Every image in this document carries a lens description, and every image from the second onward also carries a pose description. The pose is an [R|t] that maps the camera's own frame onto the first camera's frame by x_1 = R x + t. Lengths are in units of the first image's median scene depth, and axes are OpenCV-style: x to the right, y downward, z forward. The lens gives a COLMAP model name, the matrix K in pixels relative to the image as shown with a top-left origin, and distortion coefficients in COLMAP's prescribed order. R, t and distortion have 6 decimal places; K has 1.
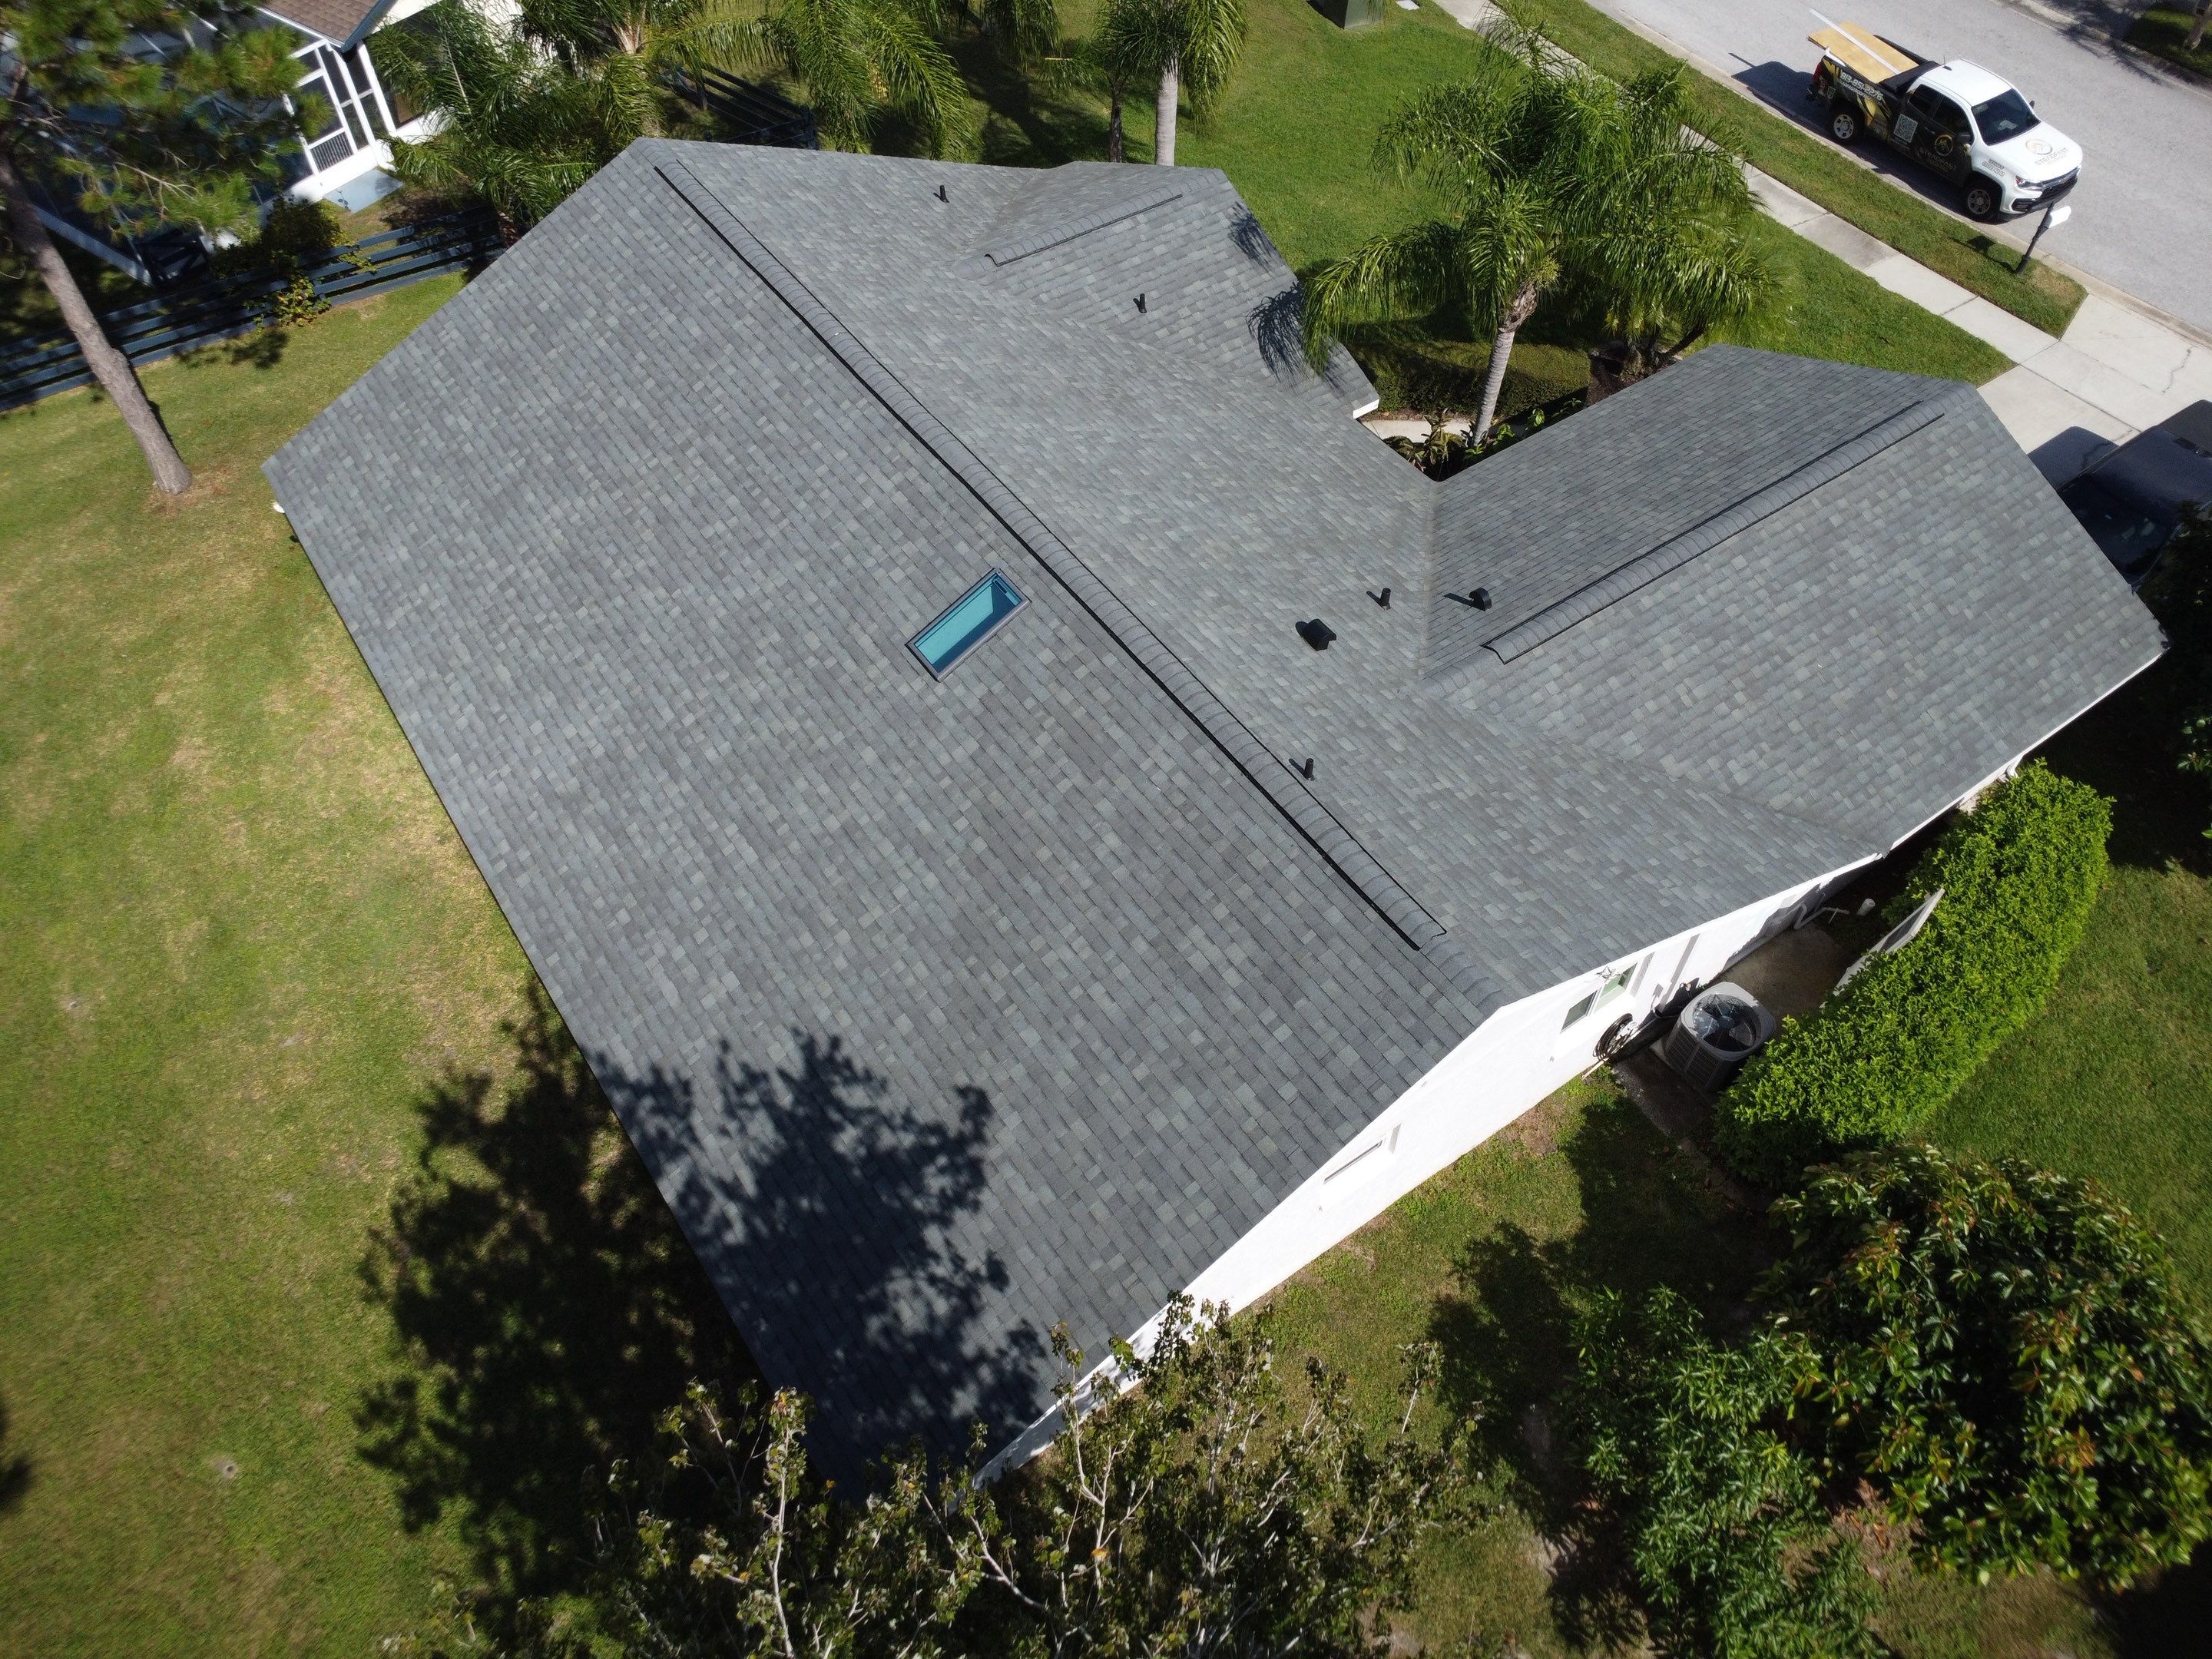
lens RADIAL K [[1601.1, 0, 1106.0], [0, 1601.1, 829.5], [0, 0, 1]] dist [-0.027509, 0.003356]
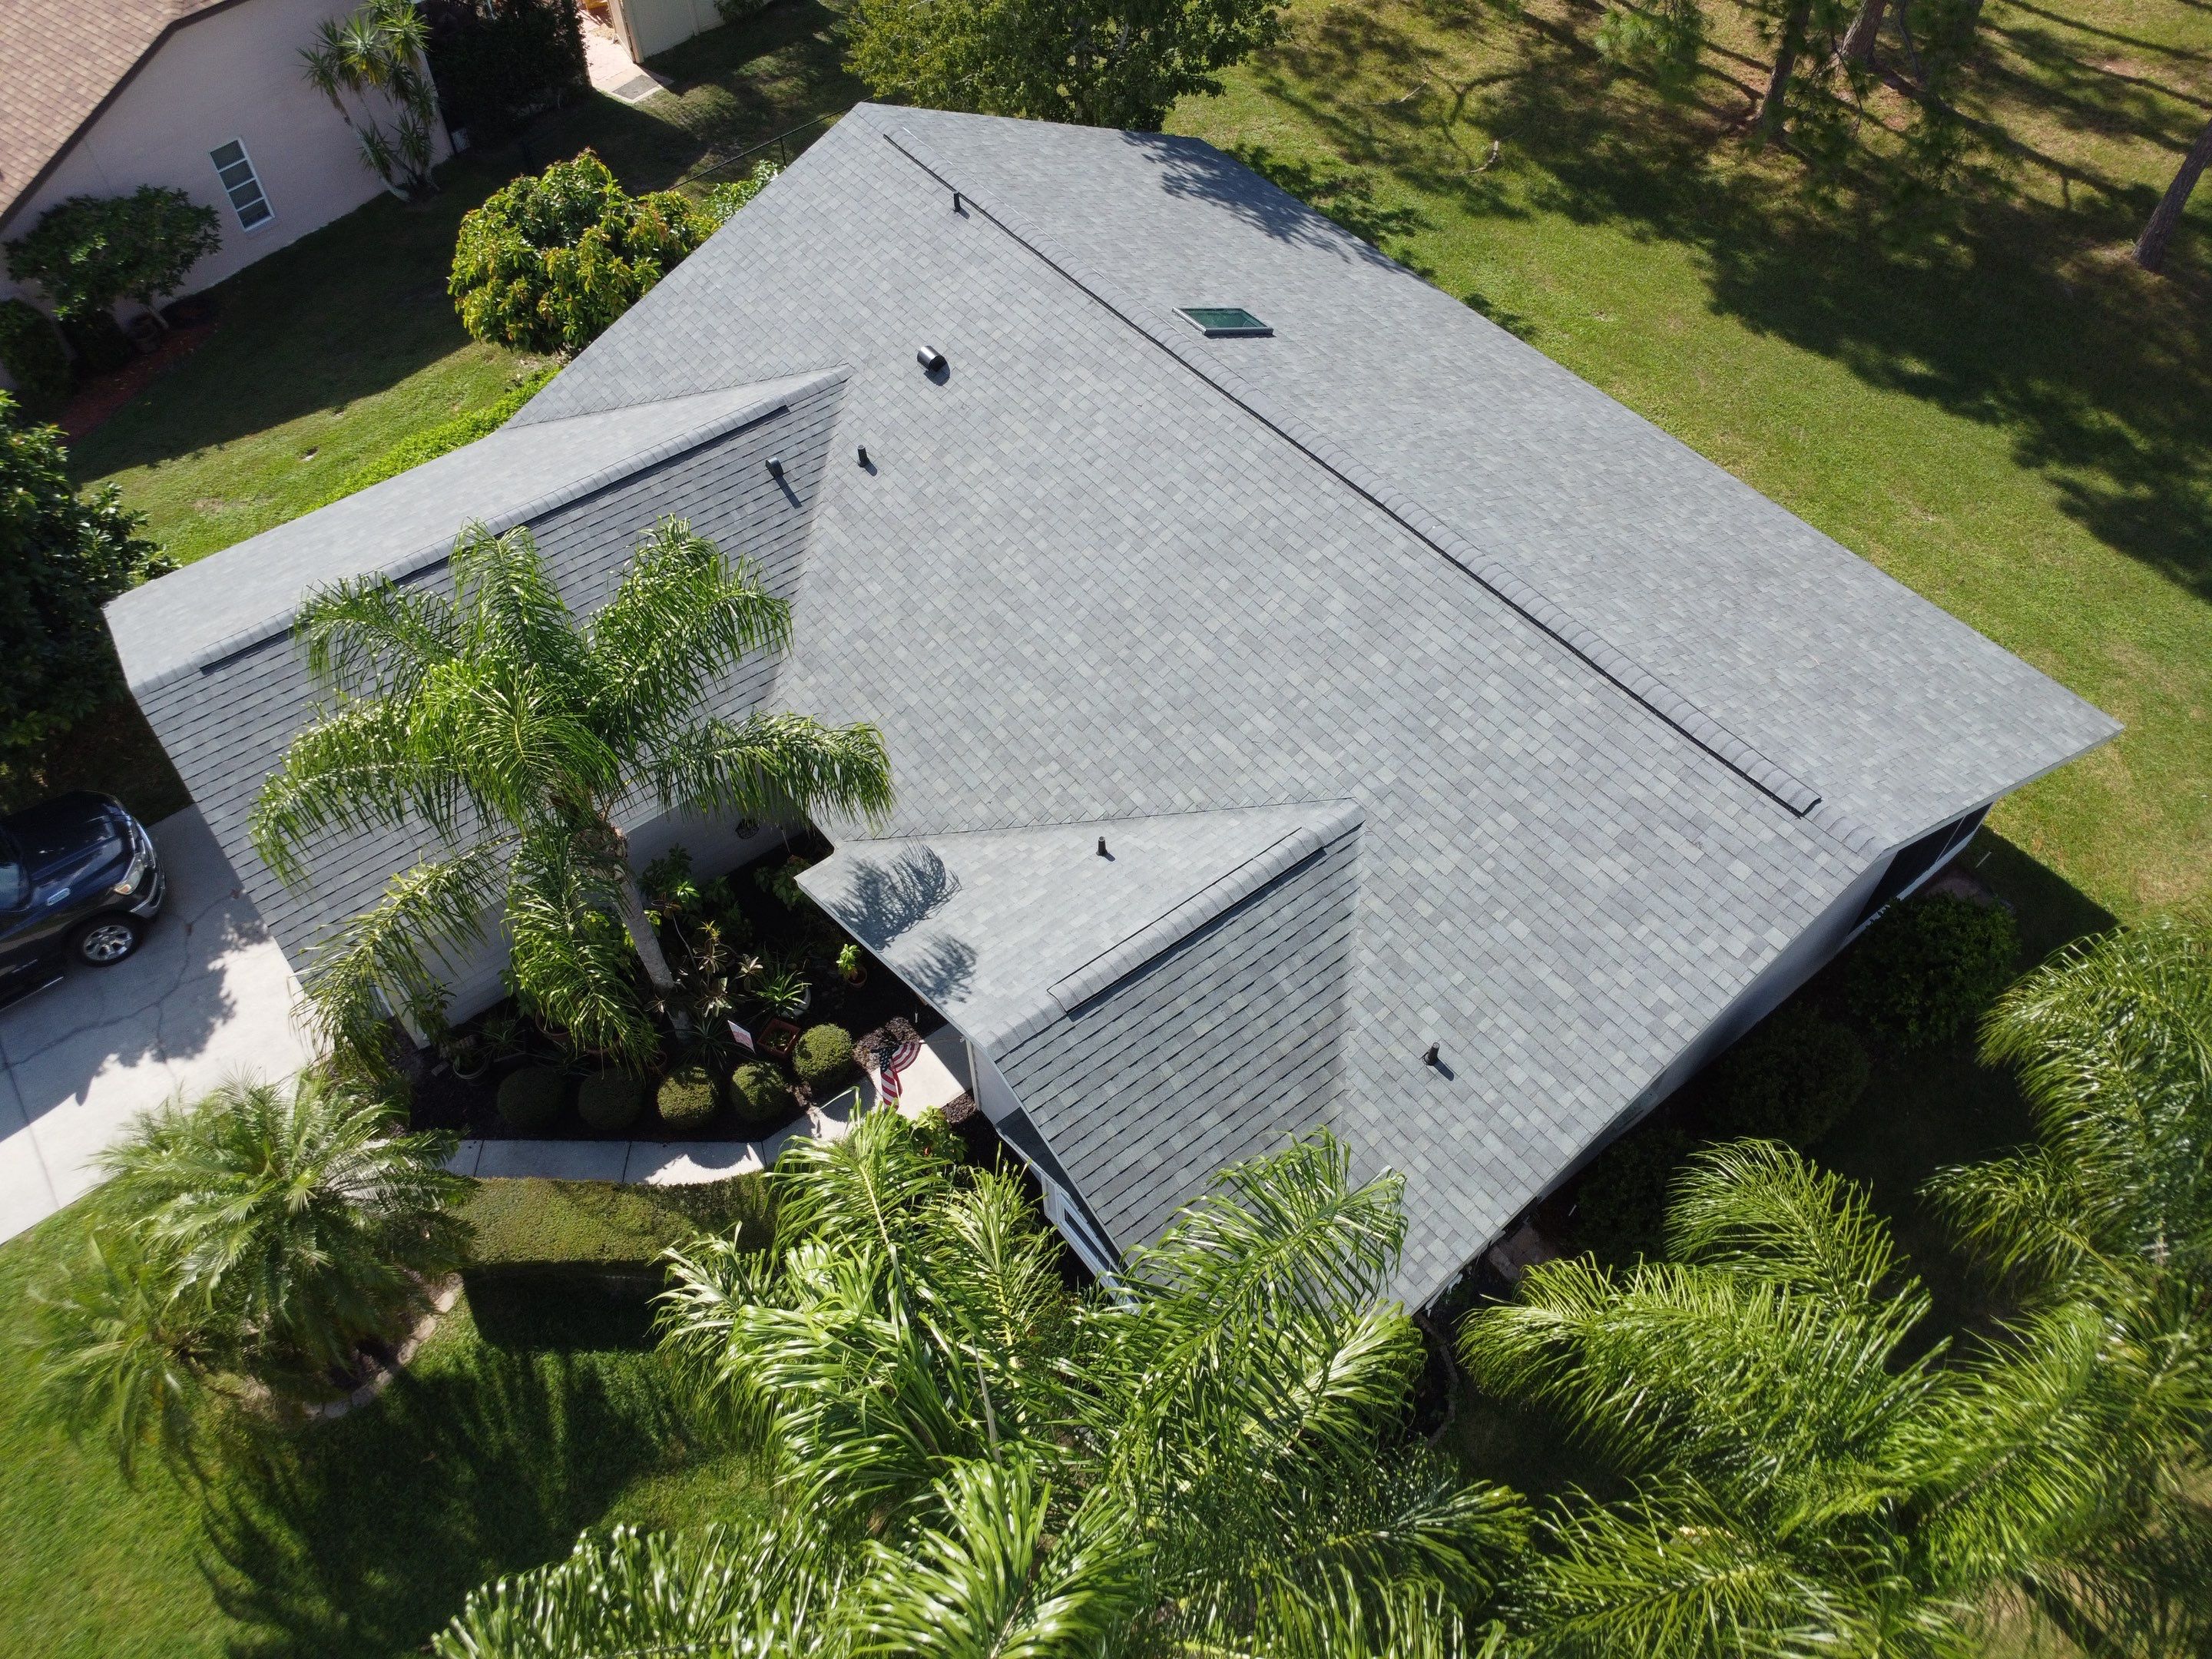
lens RADIAL K [[1601.1, 0, 1106.0], [0, 1601.1, 829.5], [0, 0, 1]] dist [-0.027509, 0.003356]
pose [[-0.998452, 0.053733, -0.014334, 0.038026], [-0.026982, -0.242671, 0.969733, -1.311332], [0.048628, 0.968619, 0.243745, 1.017317]]
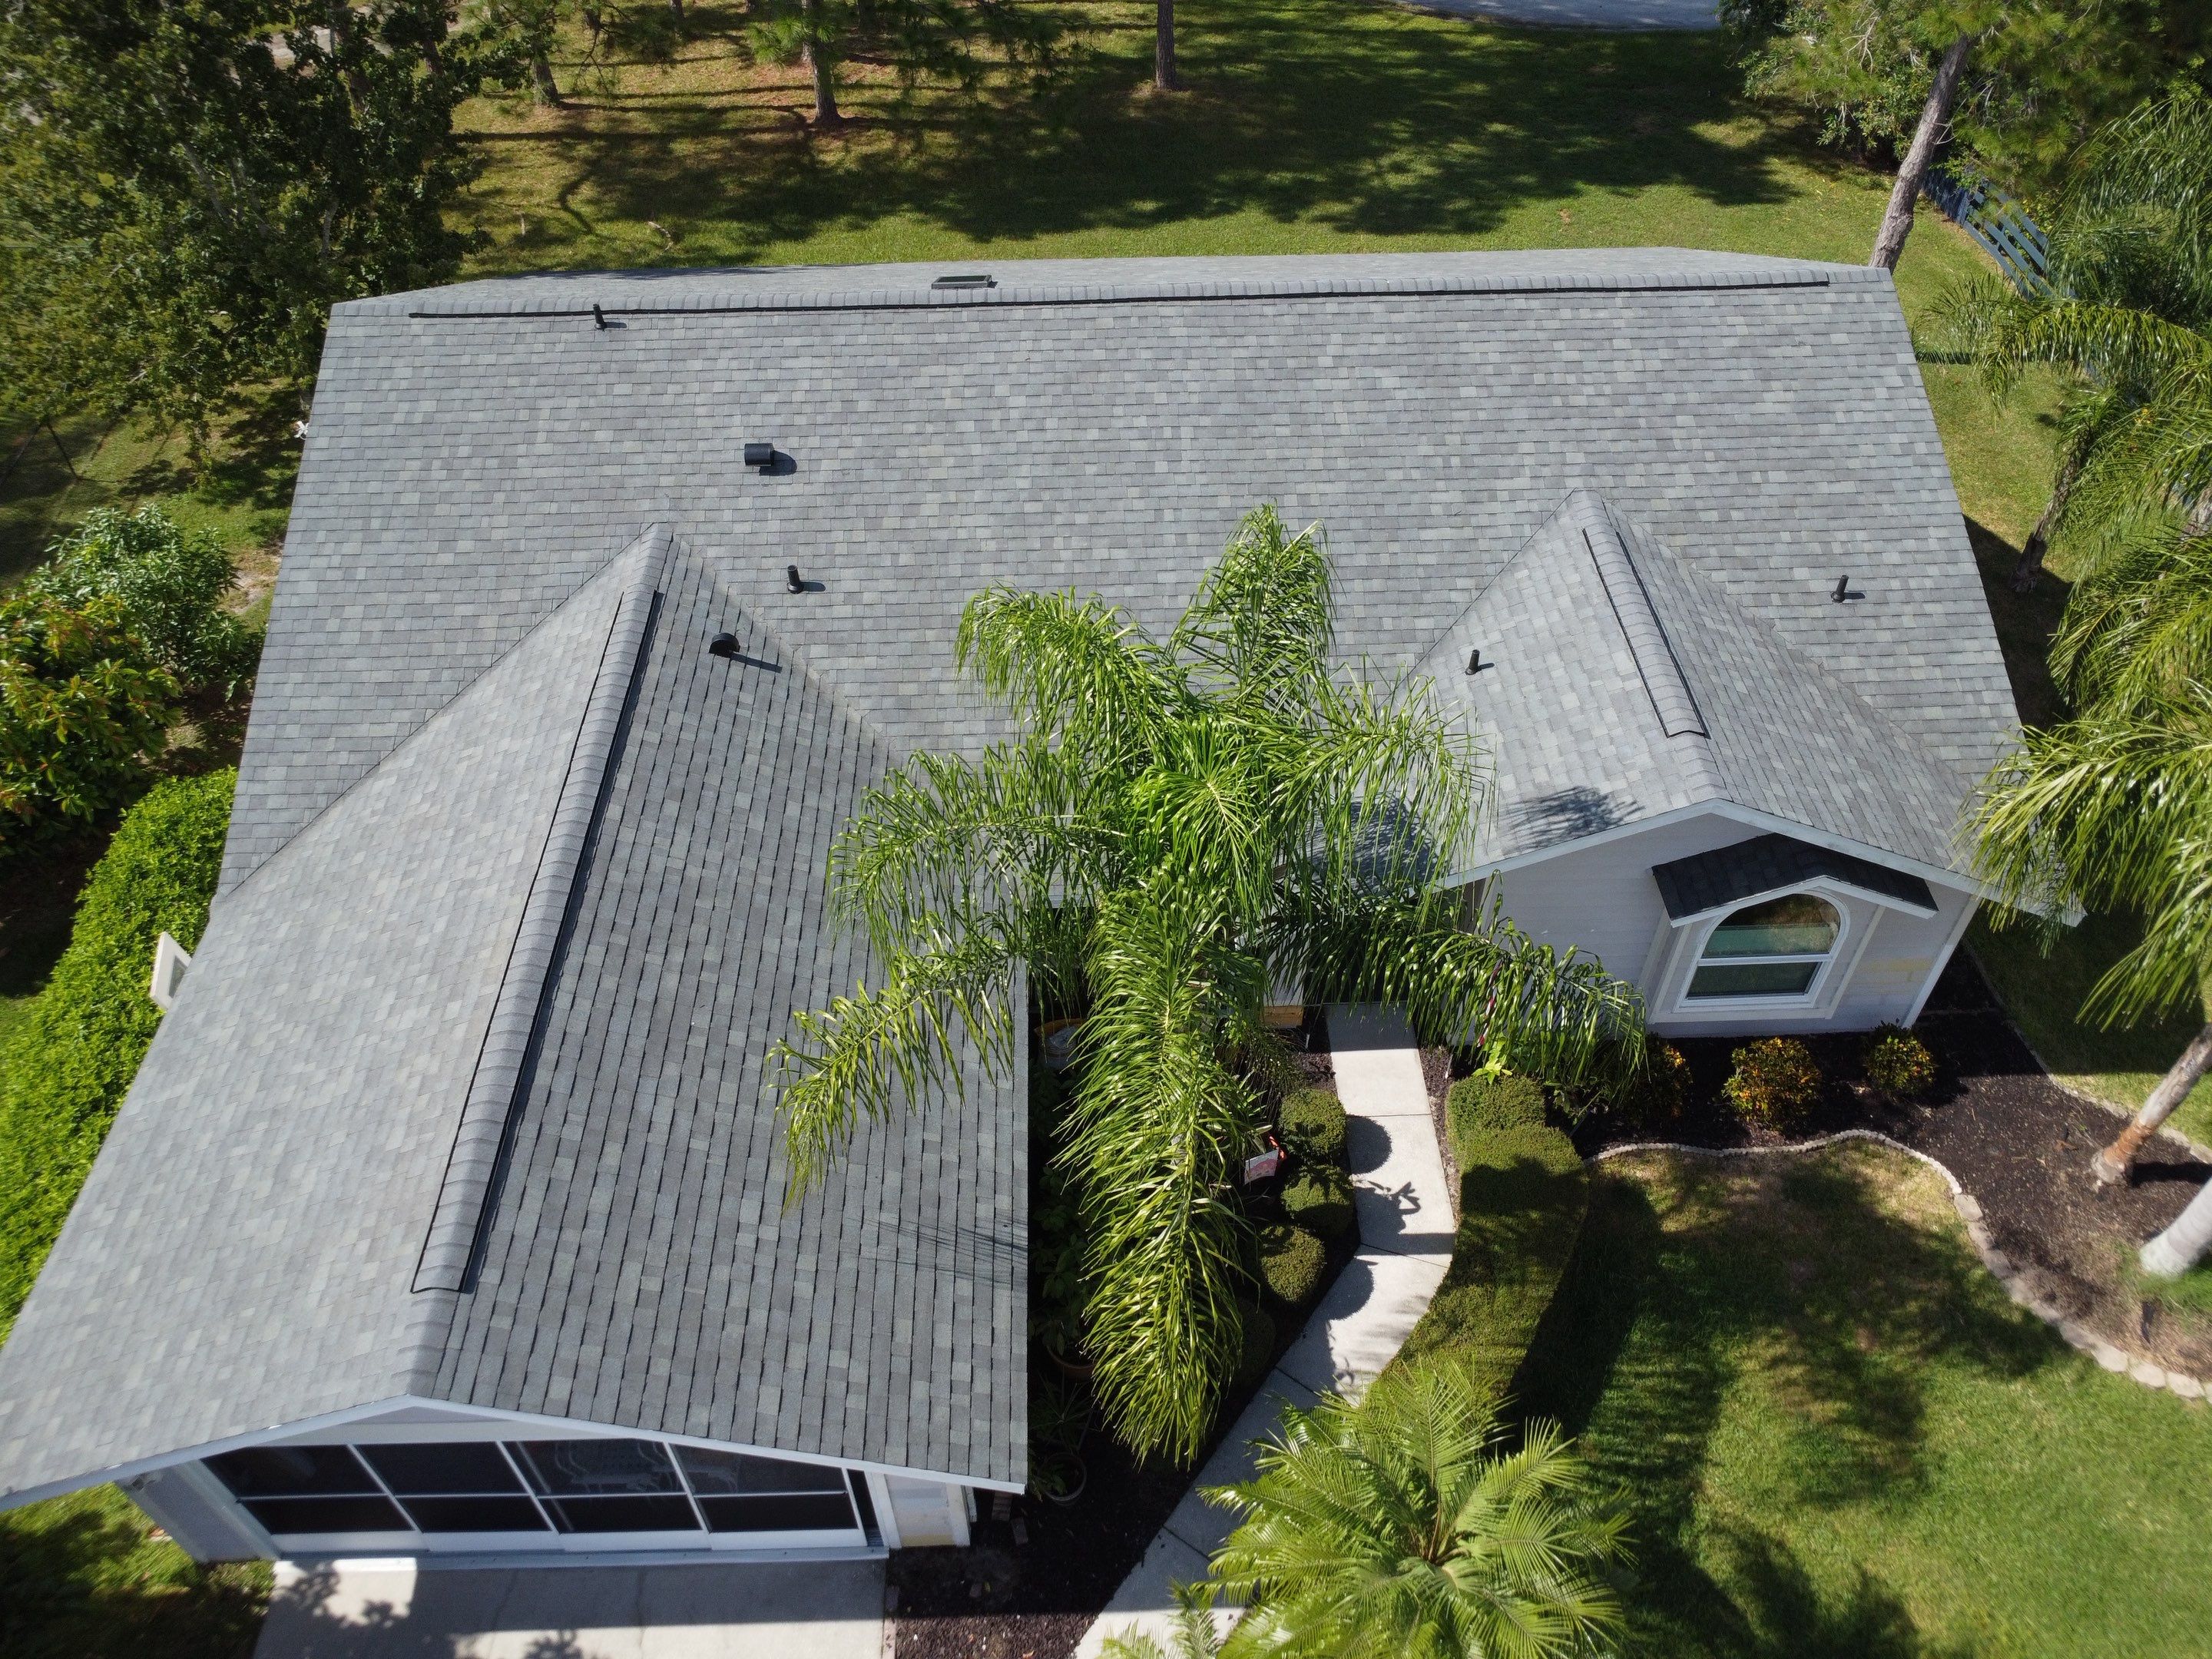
lens RADIAL K [[1579.0, 0, 1096.3], [0, 1579.0, 833.2], [0, 0, 1]] dist [-0.019495, -0.006175]
pose [[-0.542573, 0.605198, -0.582538, 0.690751], [-0.655843, 0.128114, 0.743946, -0.900968], [0.524866, 0.785699, 0.327404, 0.939225]]
